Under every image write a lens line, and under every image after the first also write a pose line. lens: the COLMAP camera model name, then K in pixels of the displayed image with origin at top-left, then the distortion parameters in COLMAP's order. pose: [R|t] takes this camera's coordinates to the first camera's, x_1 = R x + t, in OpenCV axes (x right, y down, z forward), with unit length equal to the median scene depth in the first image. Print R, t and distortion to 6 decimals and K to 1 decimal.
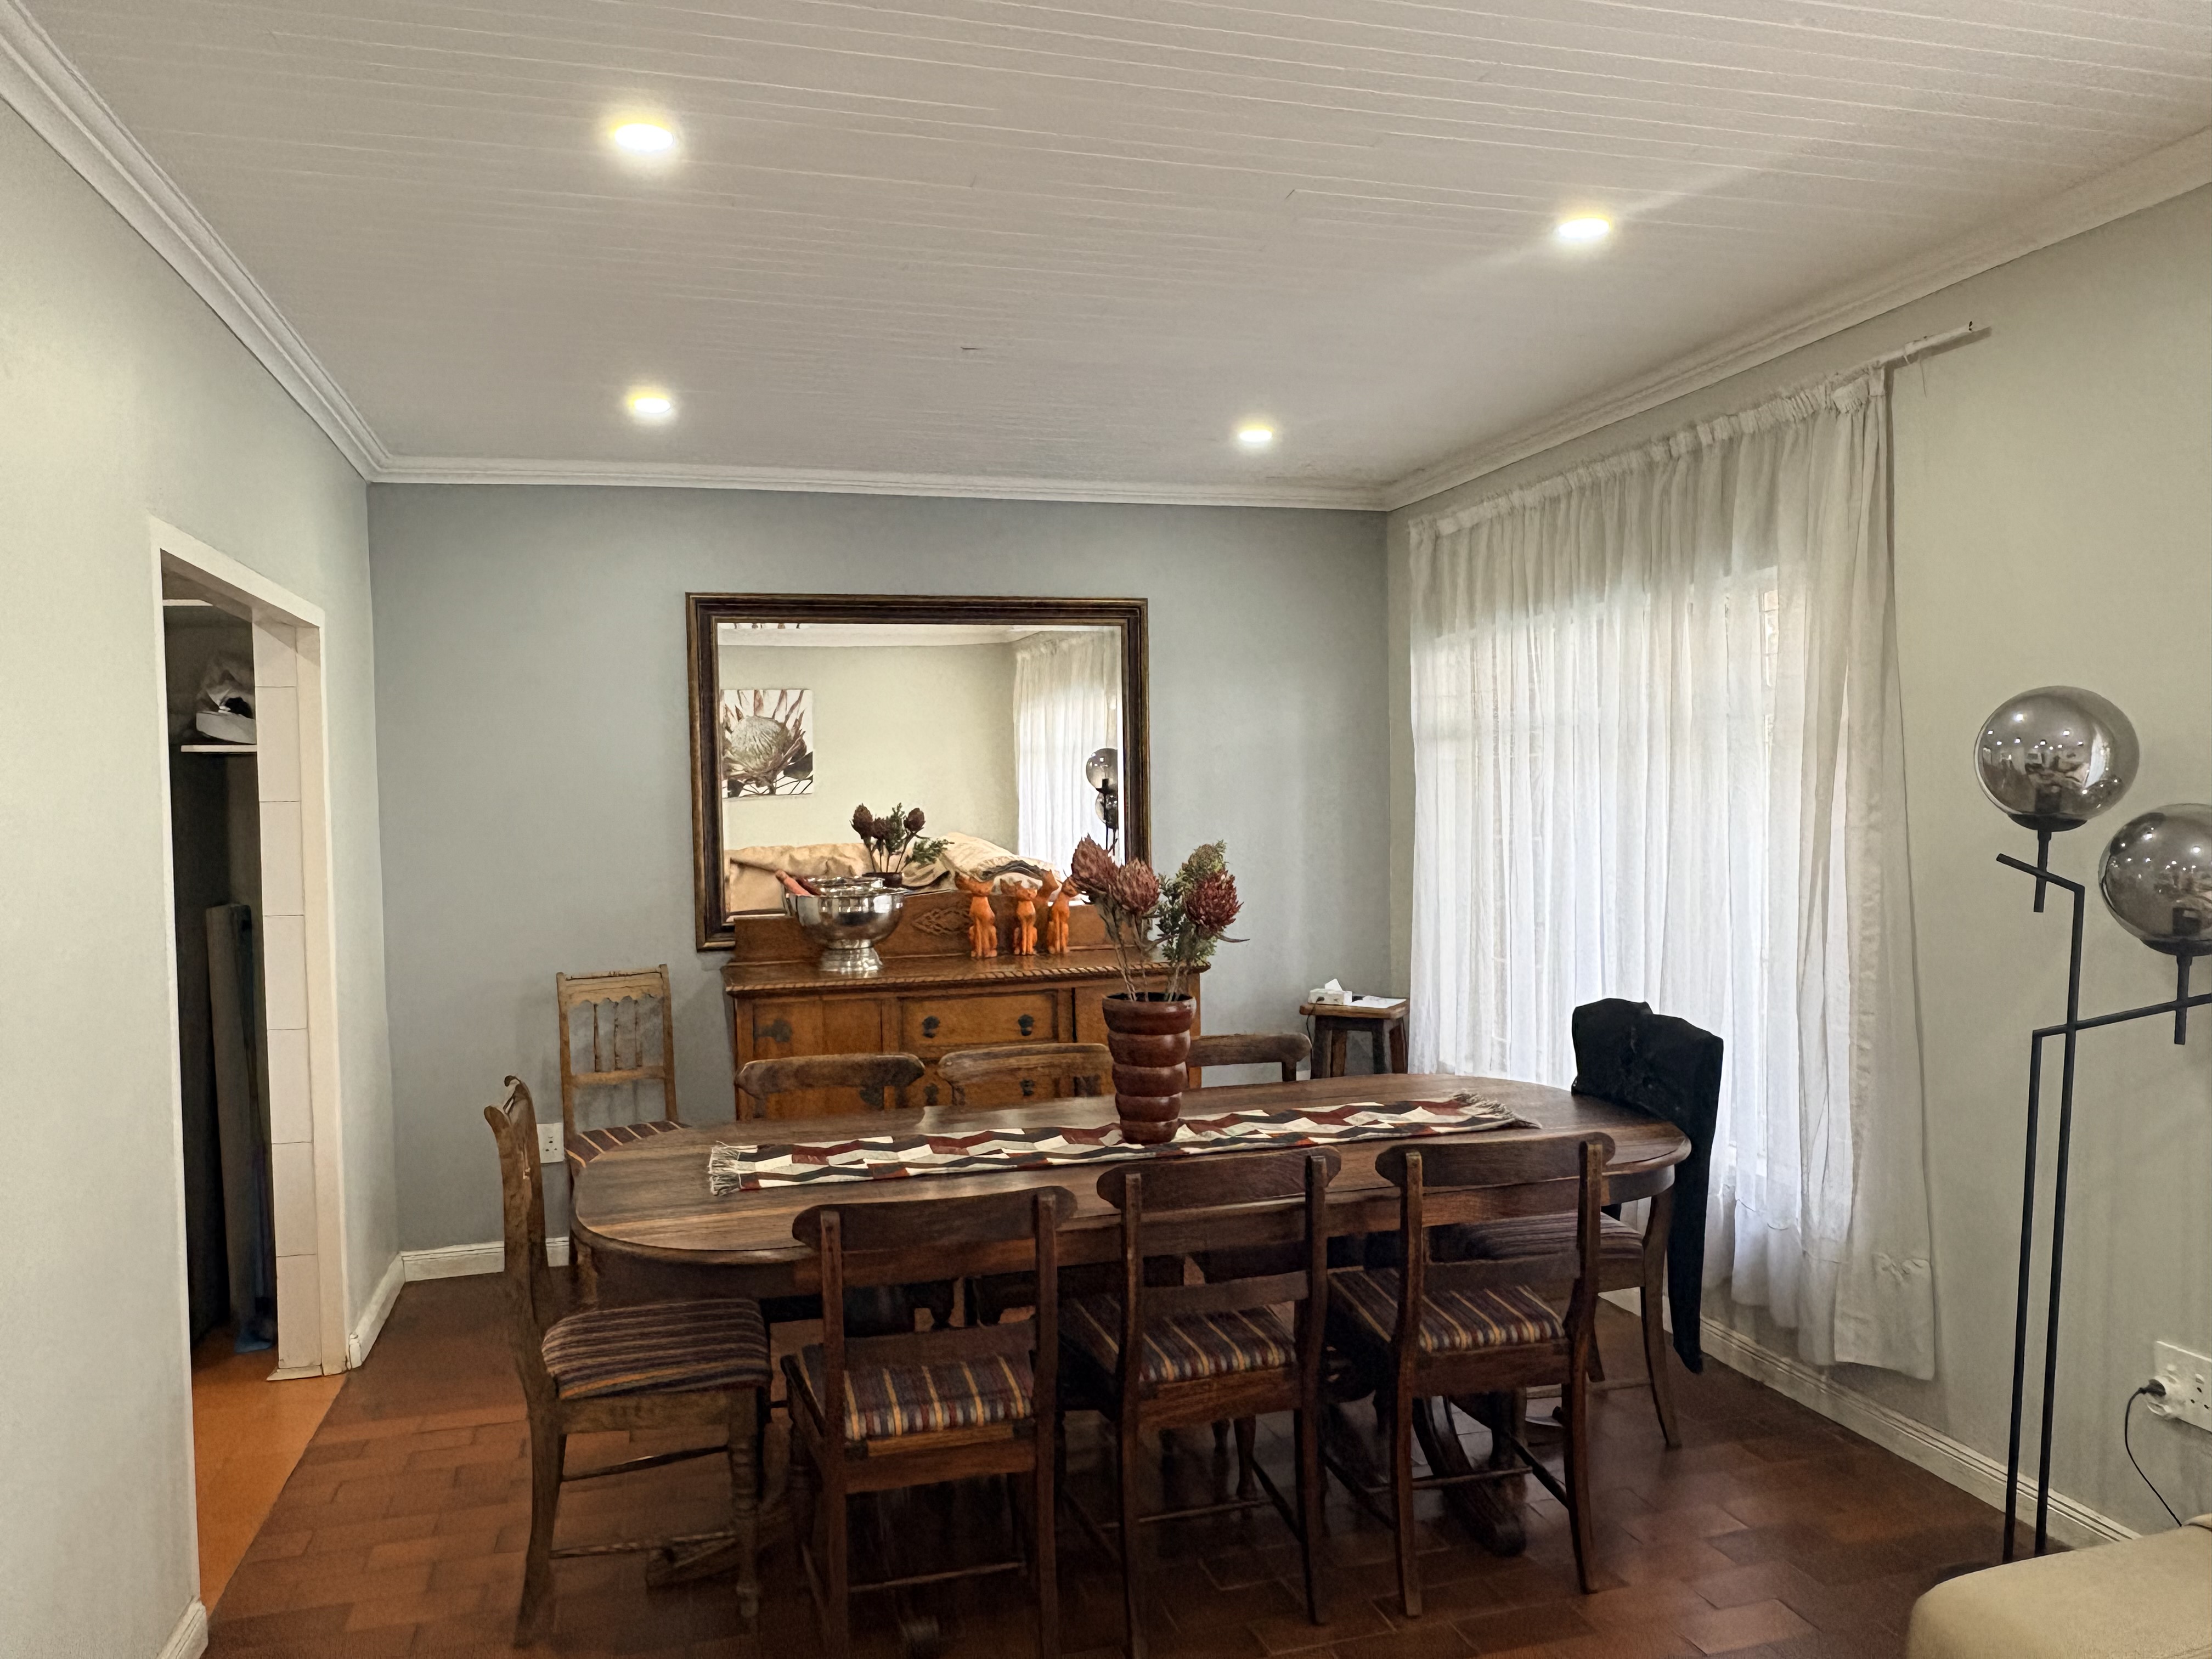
lens RADIAL K [[1511.8, 0, 1102.2], [0, 1511.8, 841.5], [0, 0, 1]] dist [-0.005858, 0.006880]
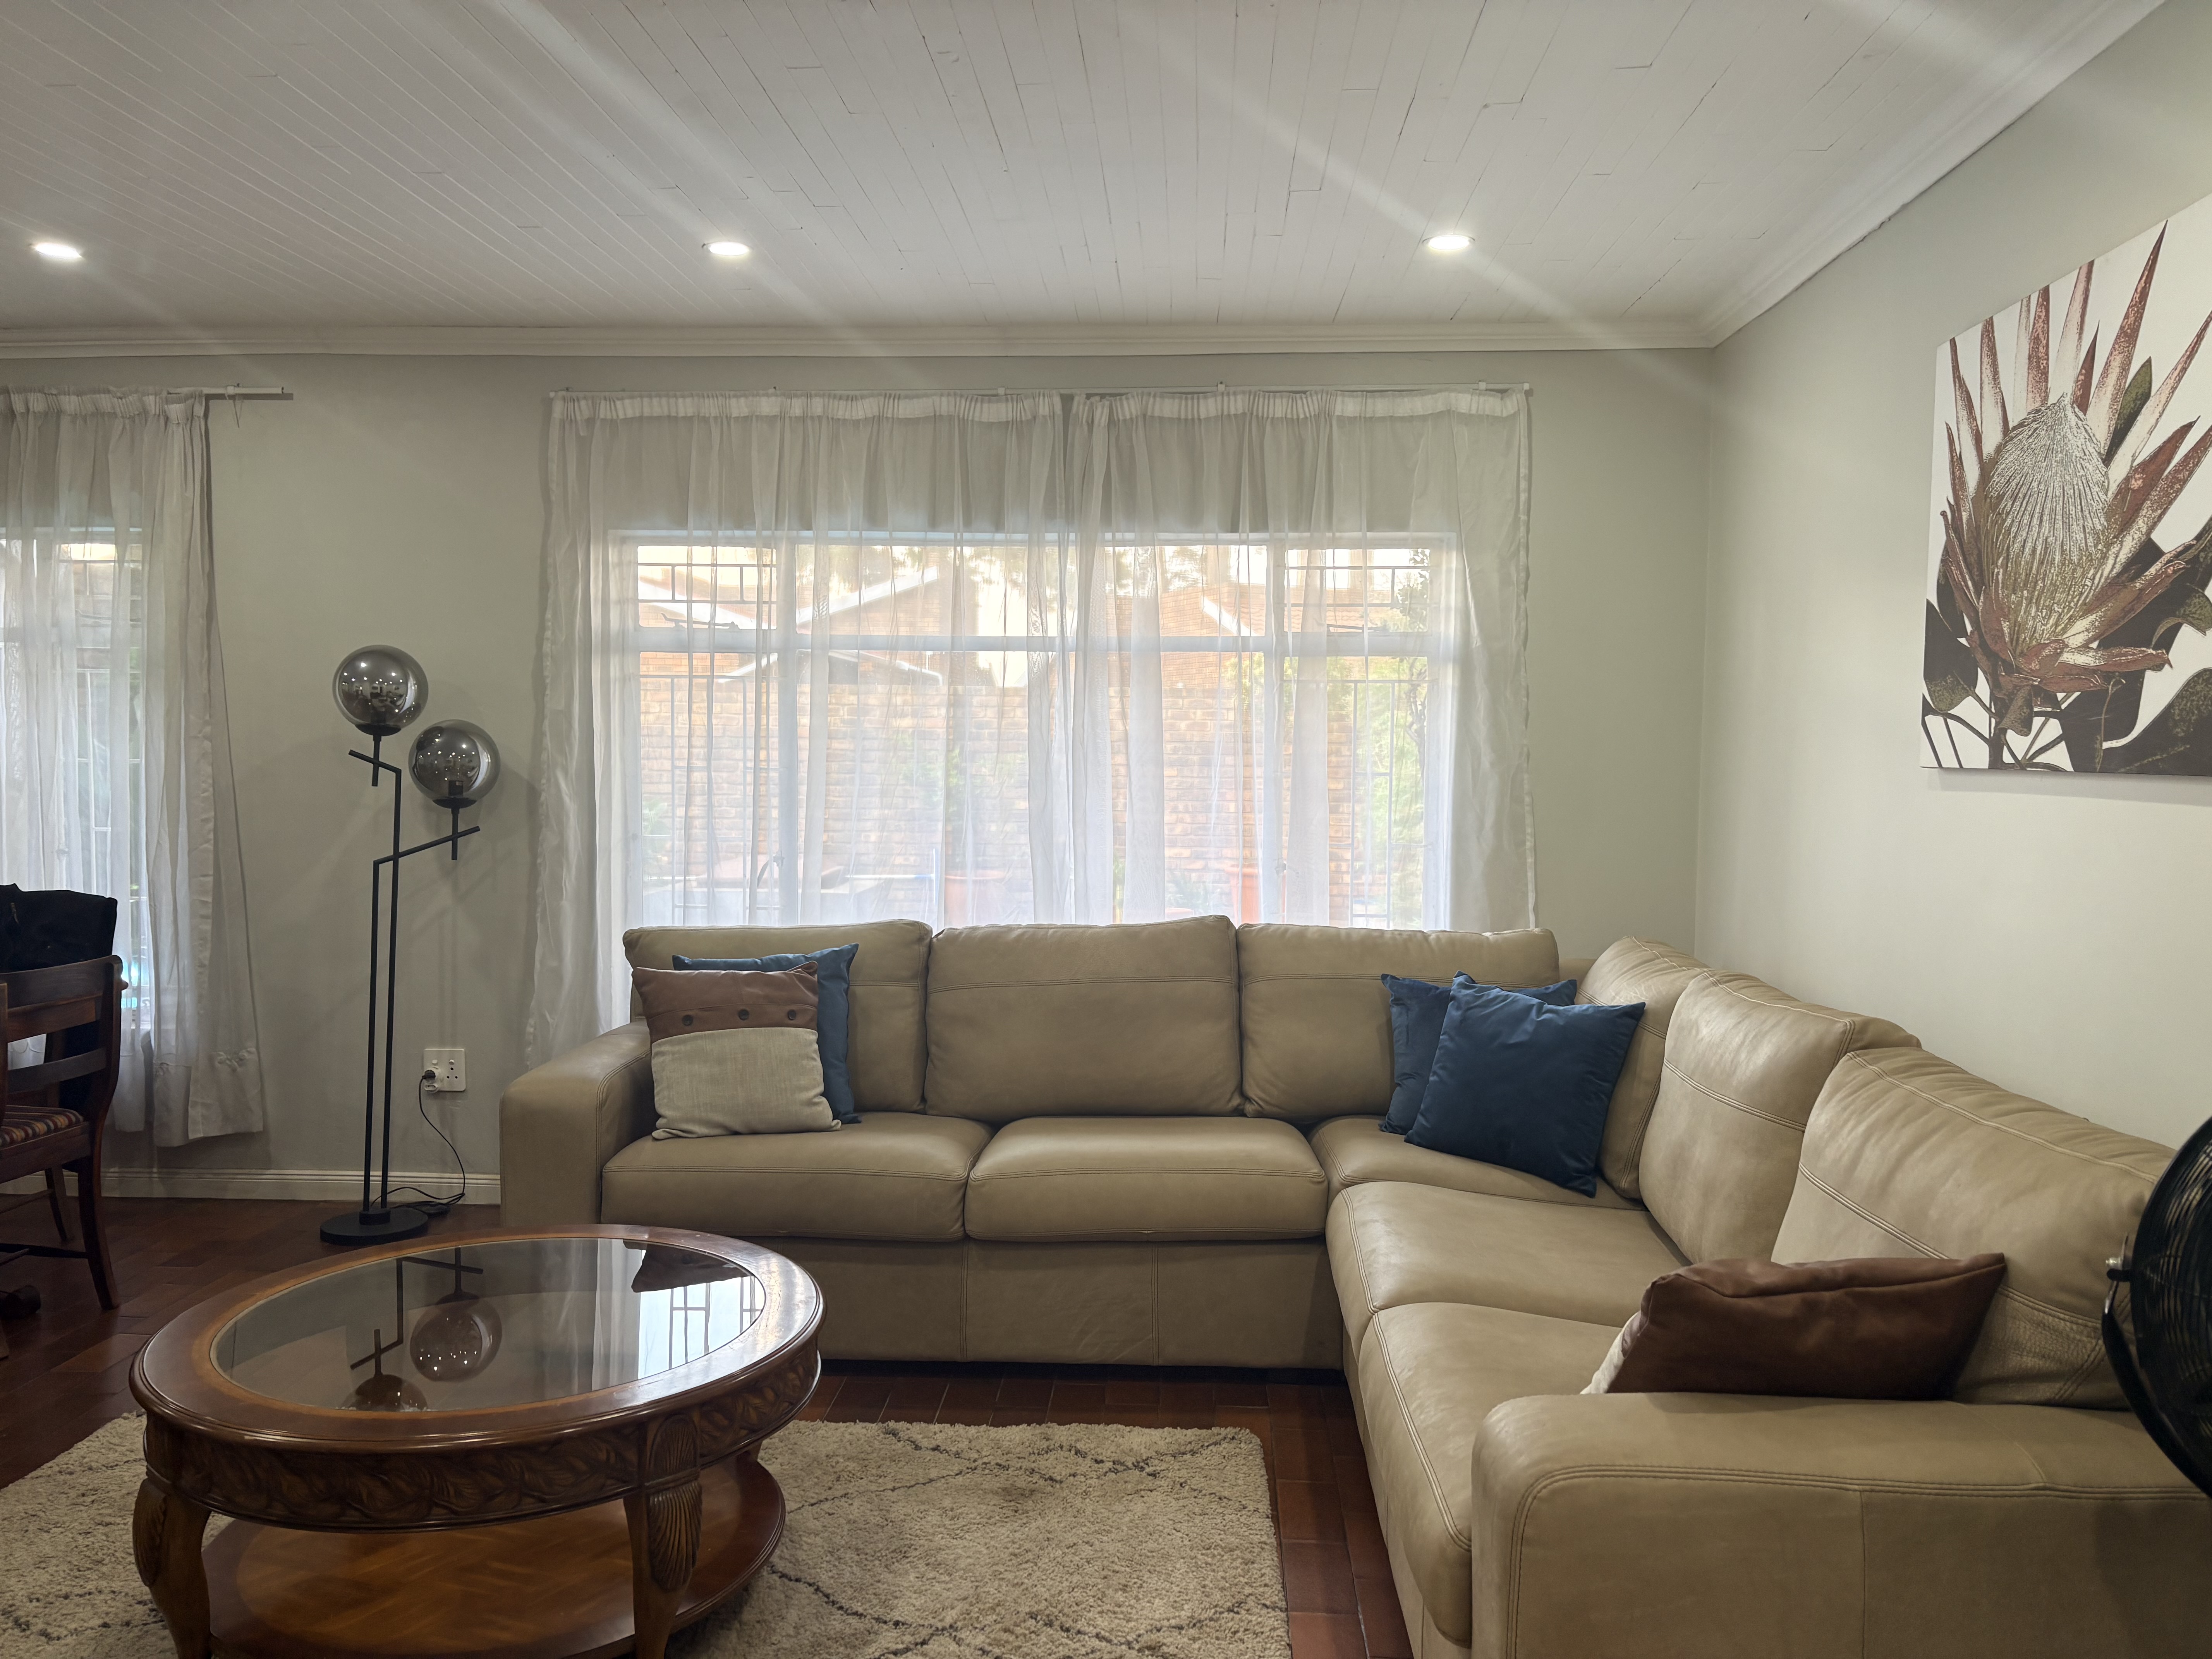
lens RADIAL K [[1677.6, 0, 1107.6], [0, 1677.6, 828.7], [0, 0, 1]] dist [0.011411, 0.000227]
pose [[0.315063, -0.018582, 0.948889, -0.684501], [0.016339, 0.999766, 0.014153, 0.065974], [-0.948930, 0.011044, 0.315293, -0.244059]]
